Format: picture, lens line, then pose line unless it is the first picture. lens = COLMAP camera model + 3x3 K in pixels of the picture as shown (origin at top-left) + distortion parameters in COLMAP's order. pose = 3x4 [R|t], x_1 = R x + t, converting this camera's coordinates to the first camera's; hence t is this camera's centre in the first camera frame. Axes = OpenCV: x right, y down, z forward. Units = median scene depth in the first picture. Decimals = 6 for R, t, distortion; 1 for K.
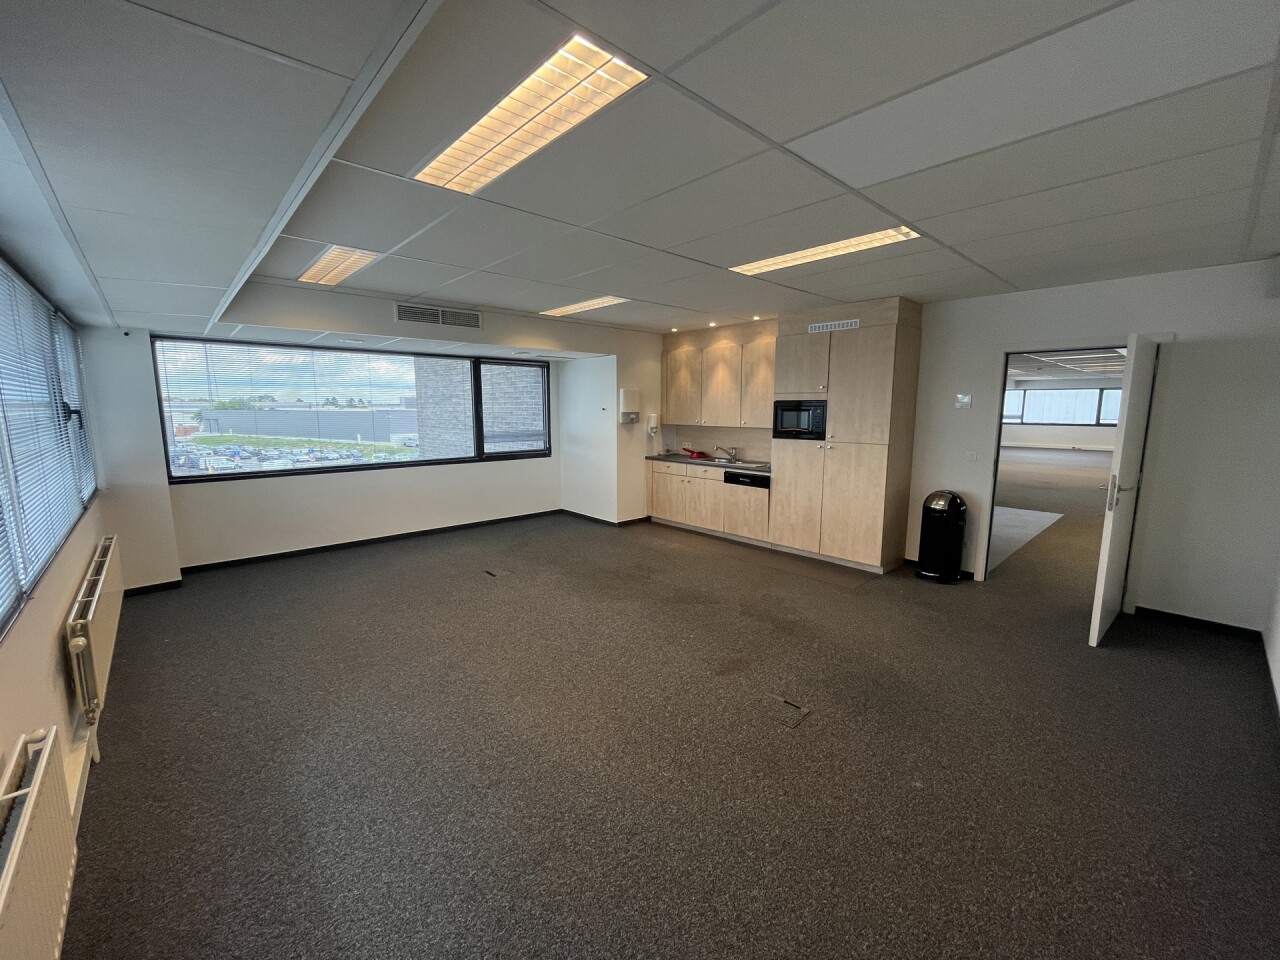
lens RADIAL K [[520.3, 0, 635.9], [0, 520.3, 478.8], [0, 0, 1]] dist [-0.001480, 0.000296]
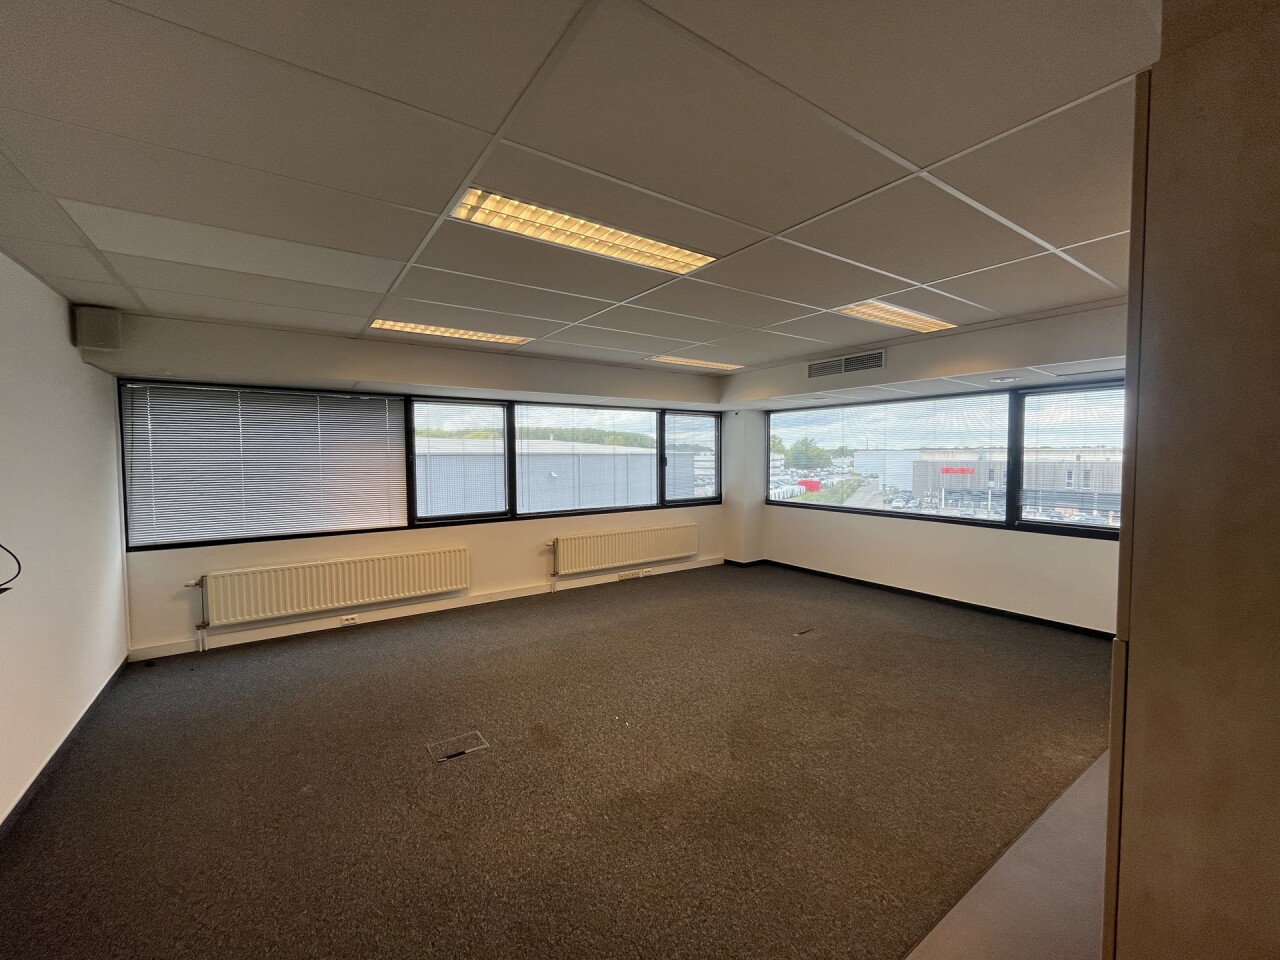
lens RADIAL K [[520.3, 0, 635.9], [0, 520.3, 478.8], [0, 0, 1]] dist [-0.001480, 0.000296]
pose [[-0.135879, 0.046037, -0.989655, 0.673274], [-0.129688, 0.989498, 0.063836, -0.110293], [0.982201, 0.137020, -0.128482, 0.771309]]
